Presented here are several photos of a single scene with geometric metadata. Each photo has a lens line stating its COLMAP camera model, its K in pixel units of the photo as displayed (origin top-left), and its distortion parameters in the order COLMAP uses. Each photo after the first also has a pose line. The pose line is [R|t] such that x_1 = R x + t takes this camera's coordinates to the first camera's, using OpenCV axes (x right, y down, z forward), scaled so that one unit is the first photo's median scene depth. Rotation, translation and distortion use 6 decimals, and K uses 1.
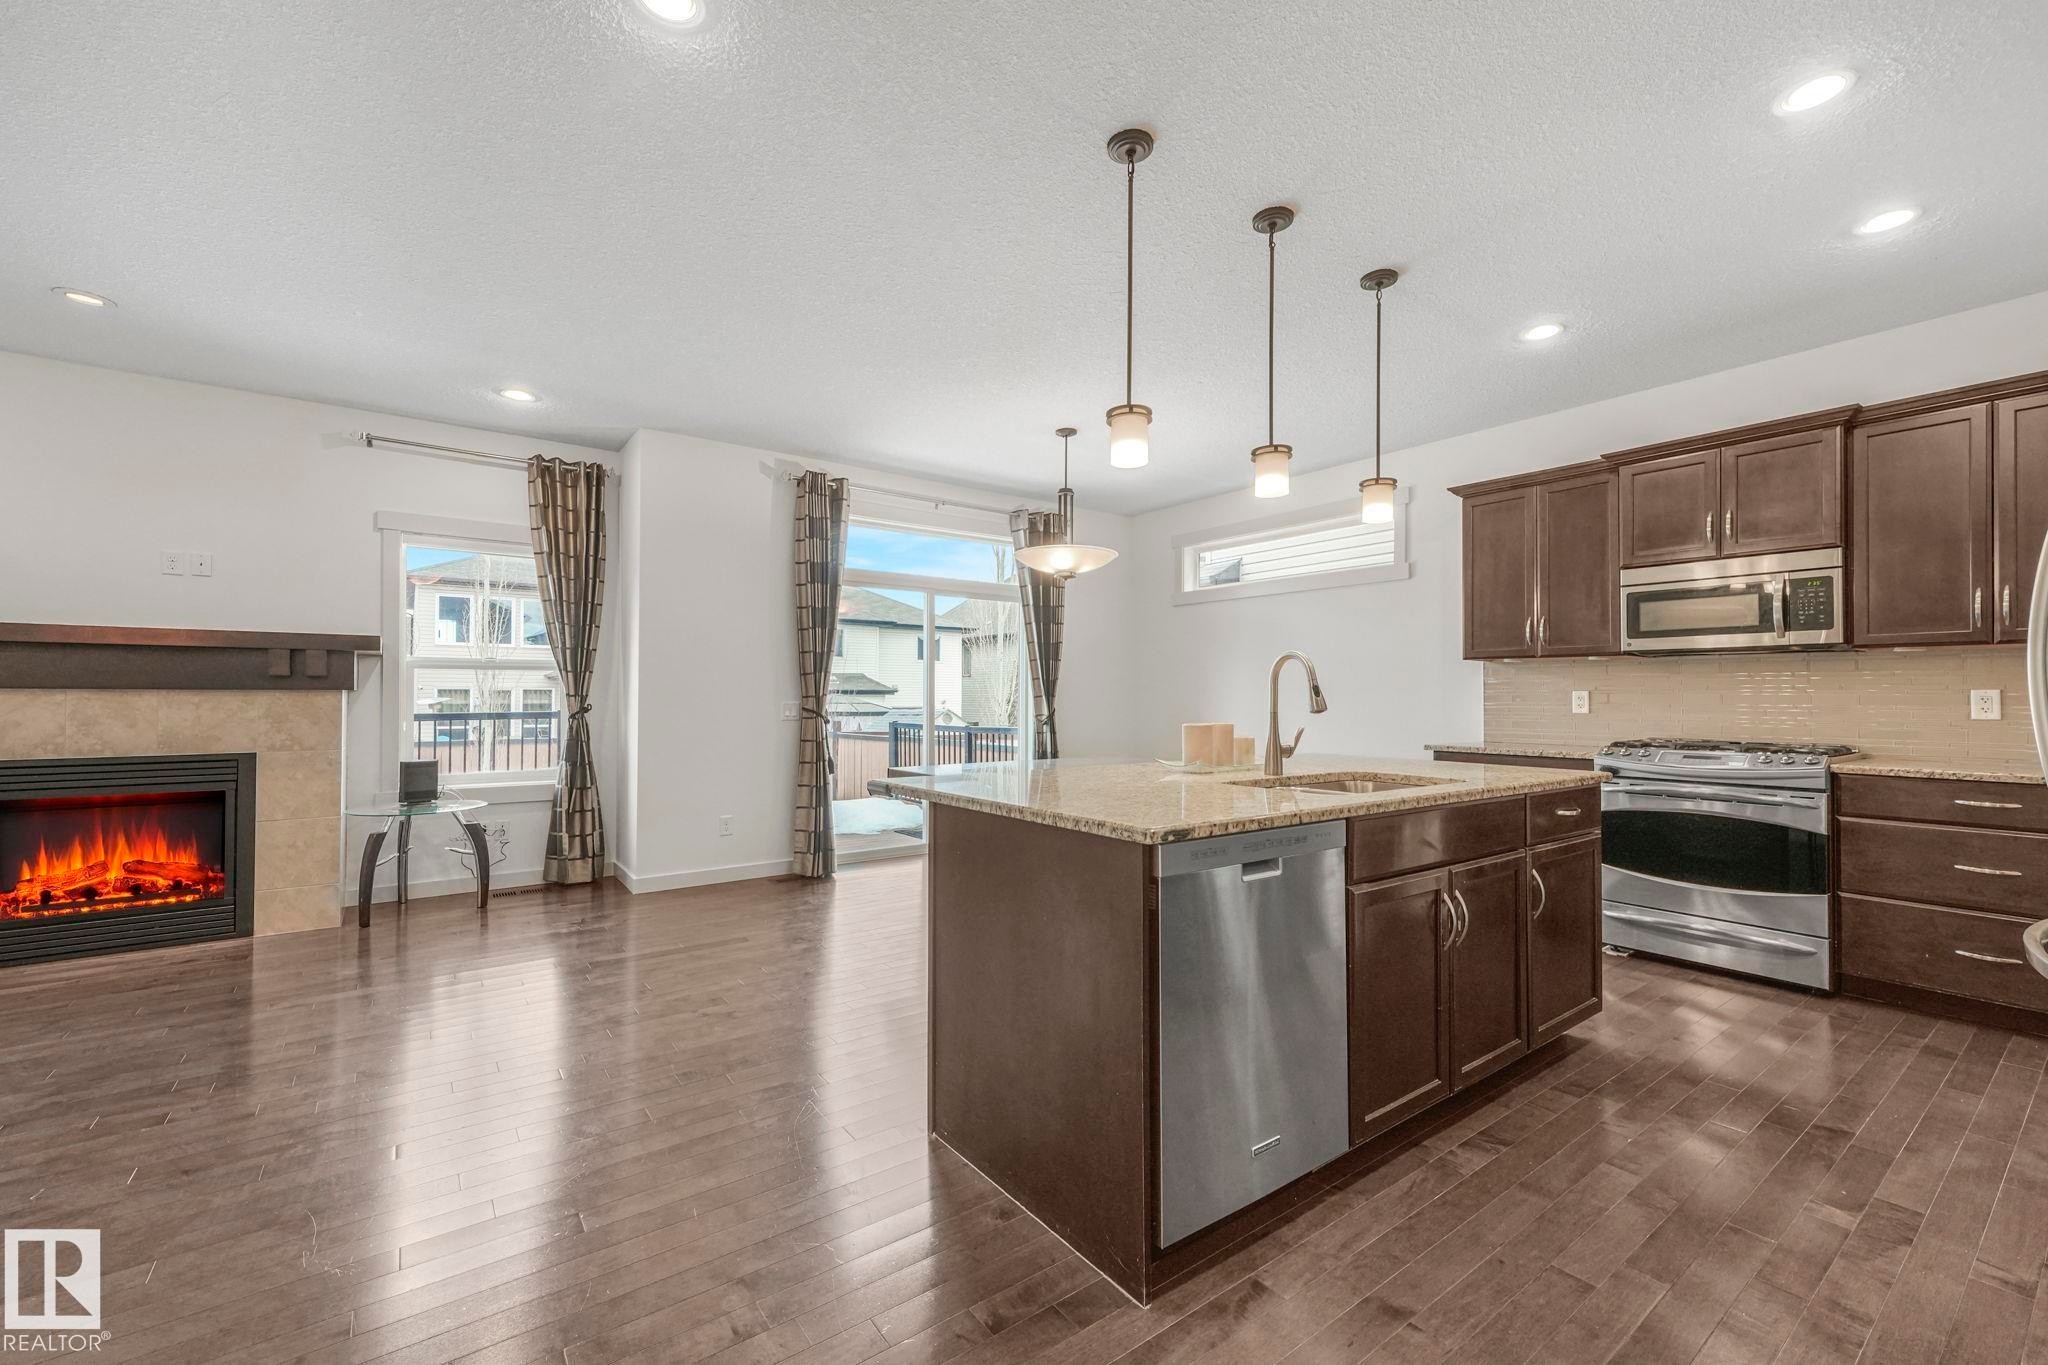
lens RADIAL K [[831.6, 0, 1017.8], [0, 831.6, 685.6], [0, 0, 1]] dist [-0.001651, -0.000821]
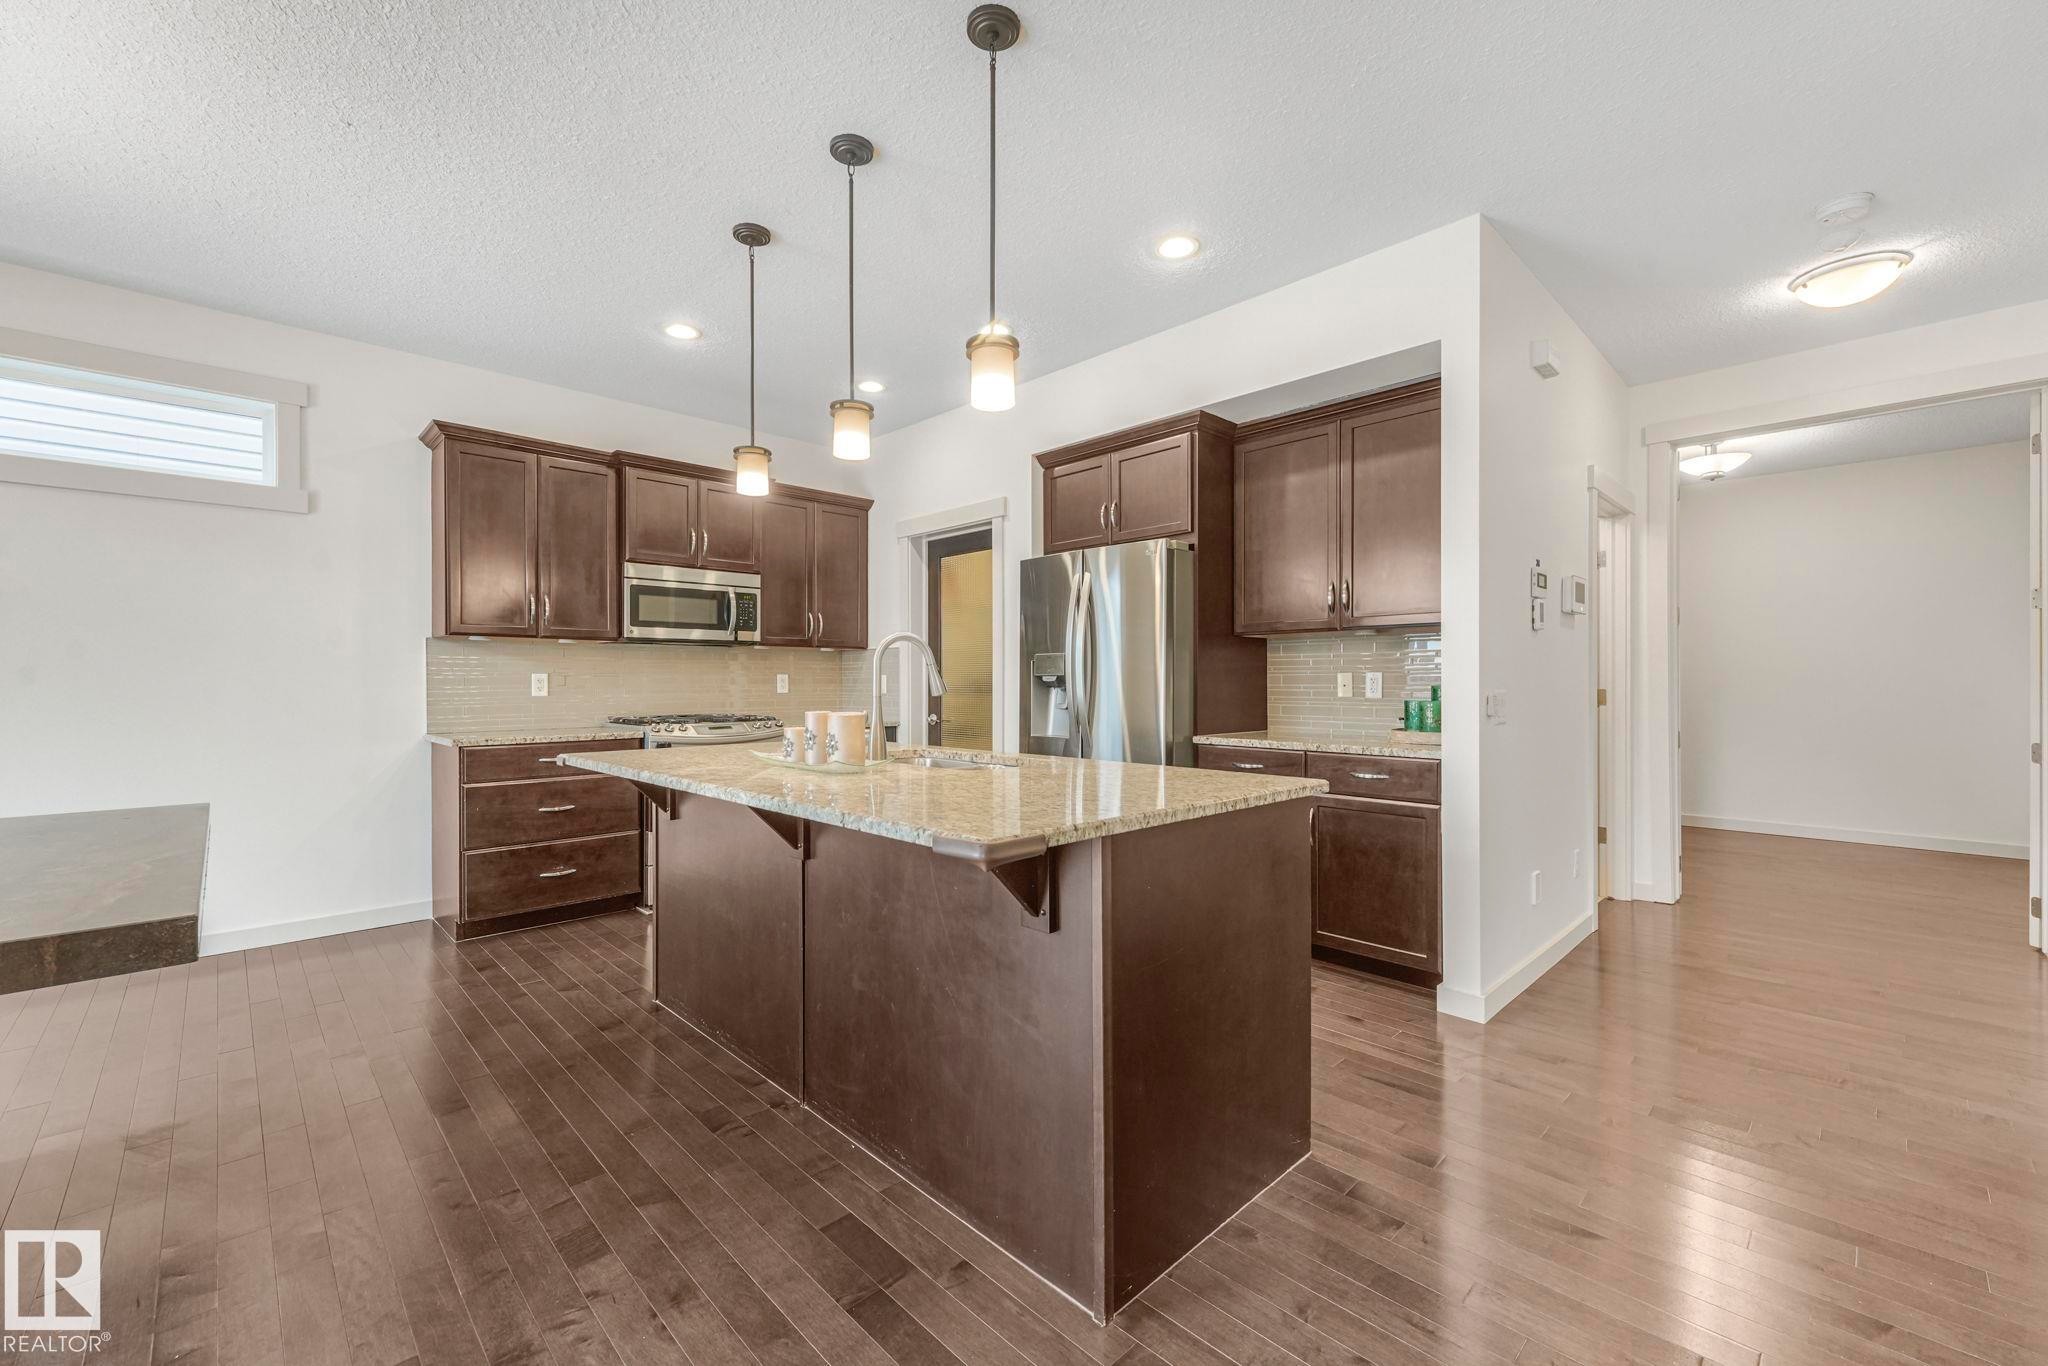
lens RADIAL K [[831.6, 0, 1031.4], [0, 831.6, 687.8], [0, 0, 1]] dist [-0.001651, -0.000821]
pose [[-0.121525, -0.010424, 0.992534, -0.323908], [-0.014963, 0.999850, 0.008669, 0.005714], [-0.992476, -0.013798, -0.121663, 0.479173]]
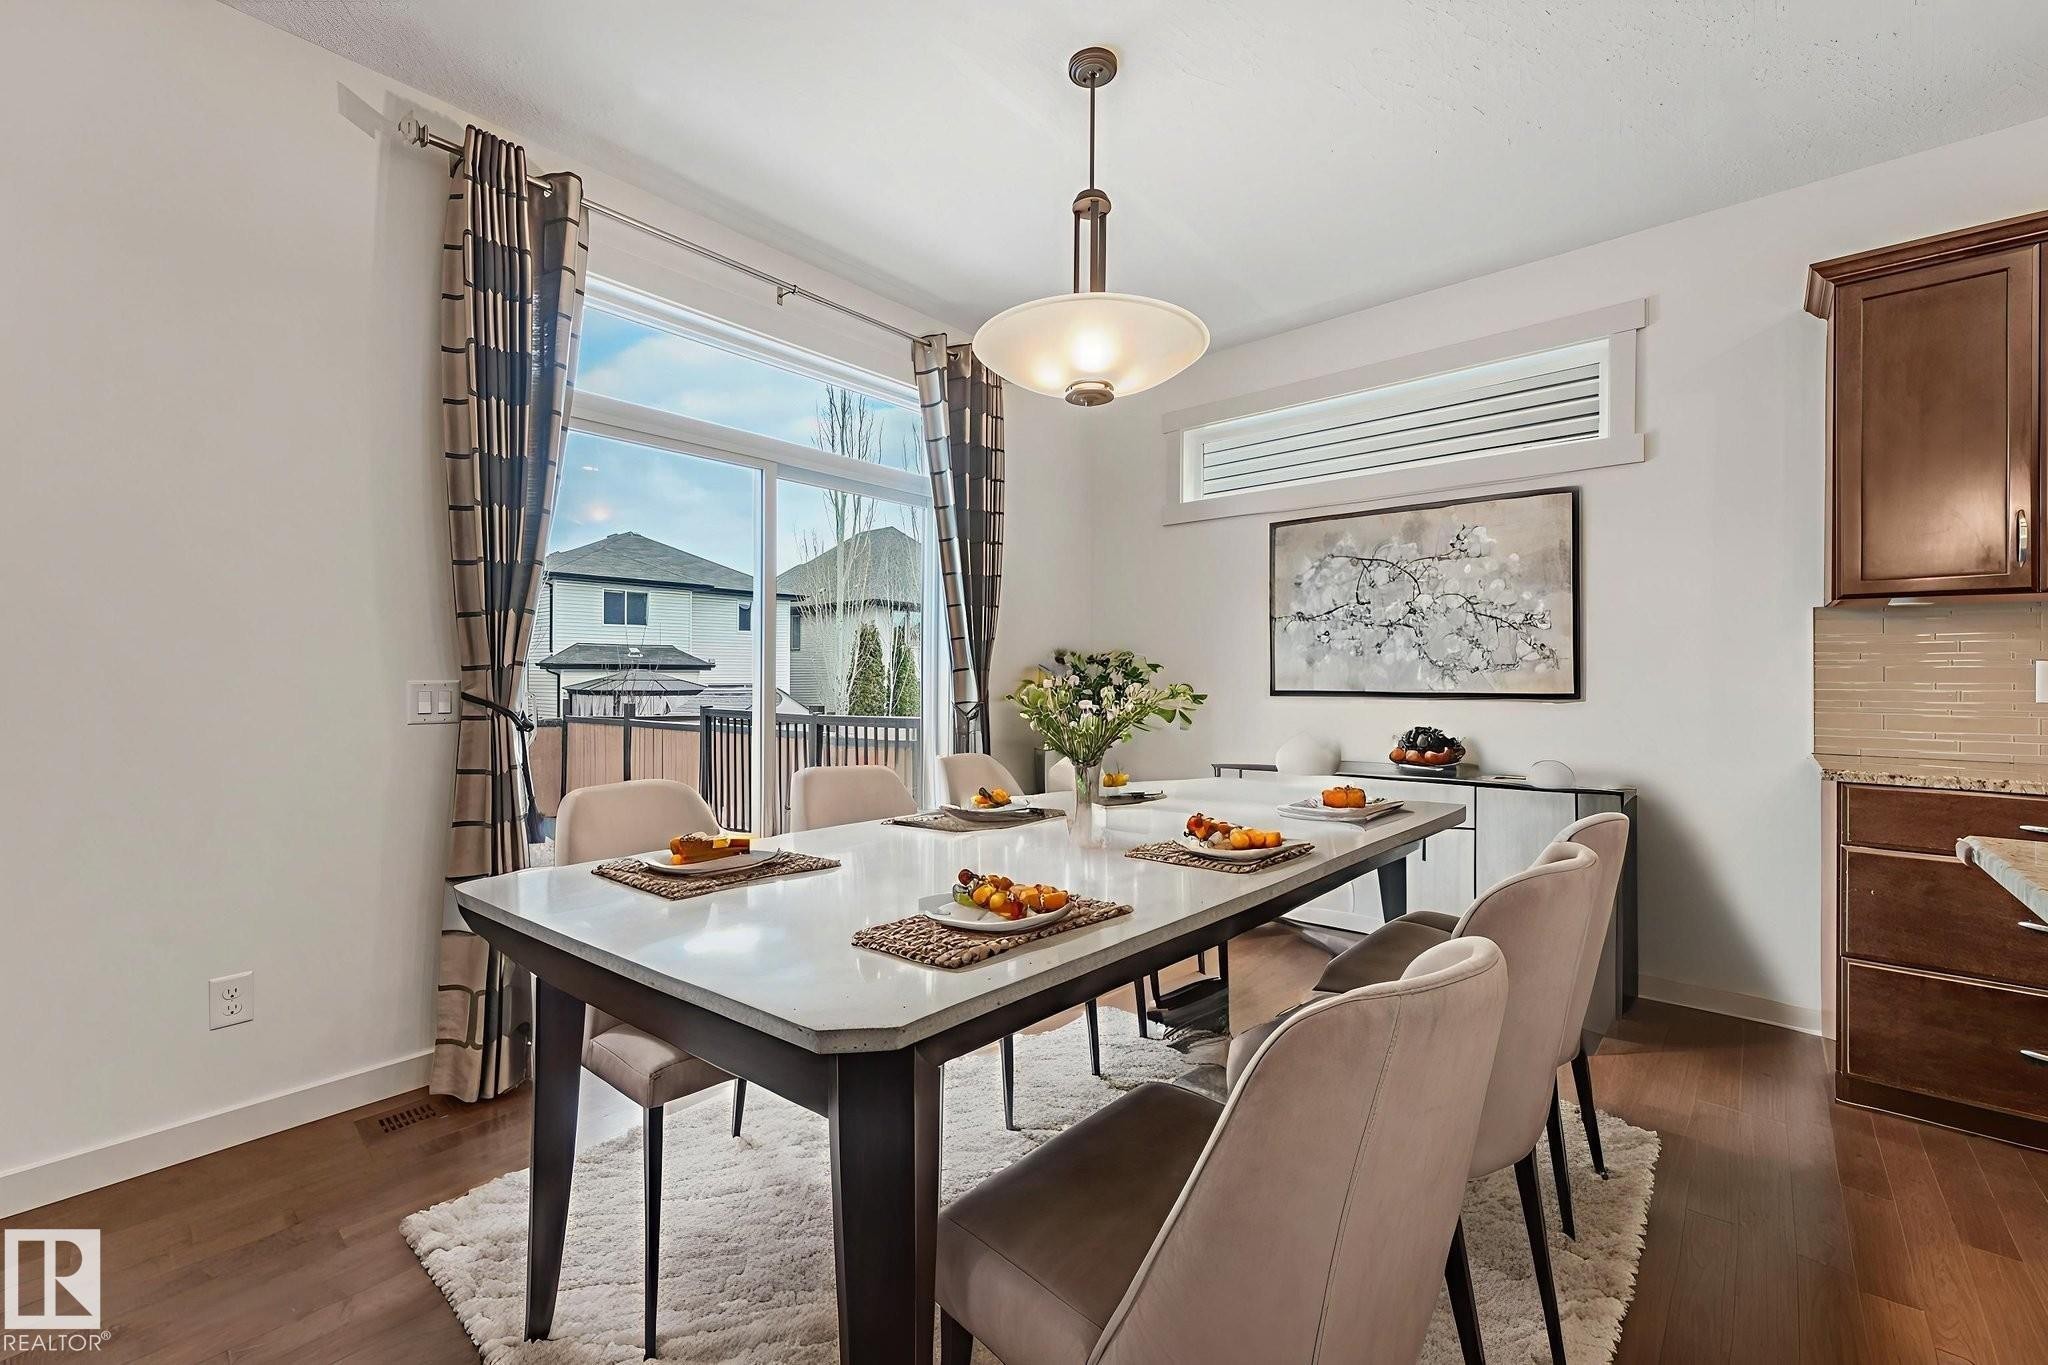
lens RADIAL K [[831.6, 0, 990.4], [0, 831.6, 672.2], [0, 0, 1]] dist [-0.001651, -0.000821]
pose [[0.984858, 0.001270, 0.173360, -0.066450], [-0.003362, 0.999925, 0.011778, 0.009641], [-0.173332, -0.012182, 0.984788, 0.532551]]
